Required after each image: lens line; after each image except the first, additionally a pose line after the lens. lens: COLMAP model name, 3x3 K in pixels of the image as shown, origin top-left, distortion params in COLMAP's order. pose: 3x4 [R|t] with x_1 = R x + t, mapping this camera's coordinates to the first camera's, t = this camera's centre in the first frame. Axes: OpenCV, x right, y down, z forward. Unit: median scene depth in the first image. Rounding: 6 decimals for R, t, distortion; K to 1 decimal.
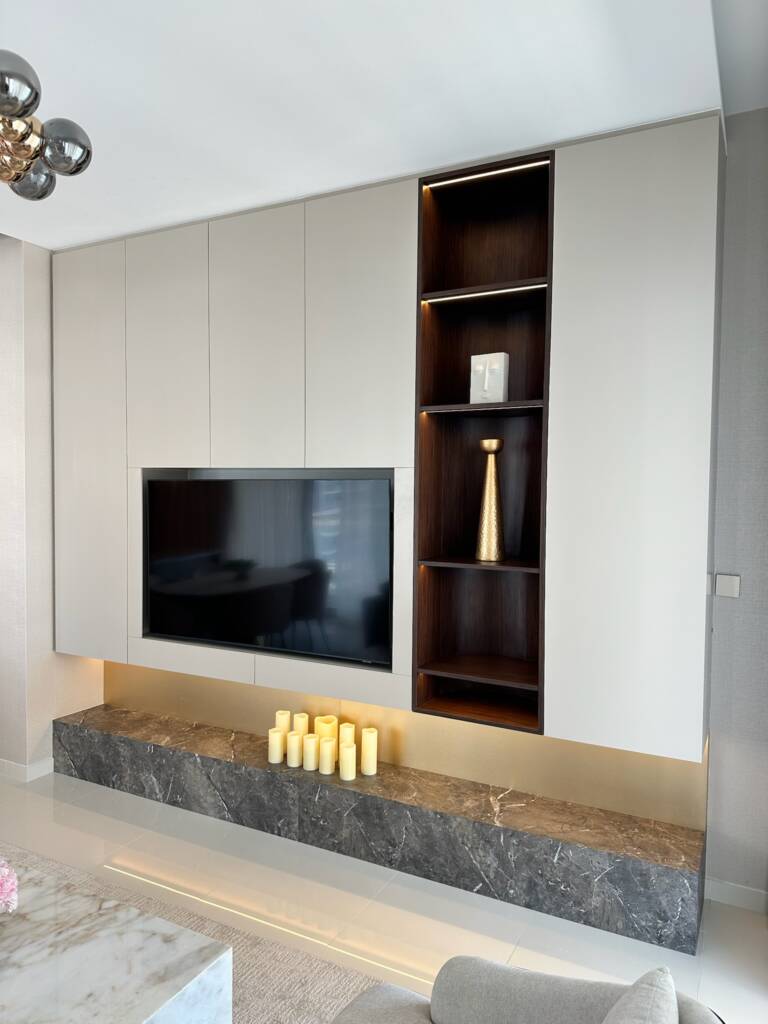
lens RADIAL K [[720.4, 0, 383.9], [0, 720.4, 513.6], [0, 0, 1]] dist [-0.000095, -0.009360]
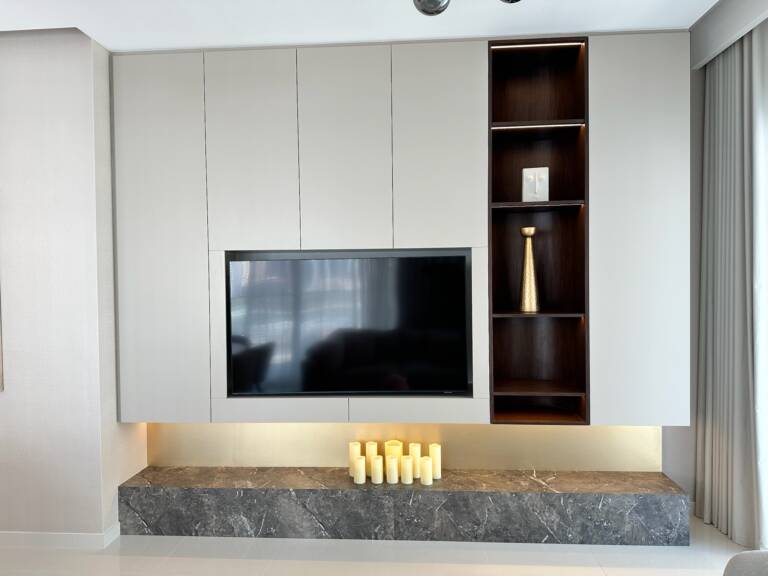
lens RADIAL K [[540.3, 0, 382.4], [0, 540.3, 287.2], [0, 0, 1]] dist [-0.000095, -0.009360]
pose [[0.913436, -0.028224, 0.406001, -0.556323], [0.036971, 0.999222, -0.013716, 0.020444], [-0.405299, 0.027539, 0.913769, 0.129243]]
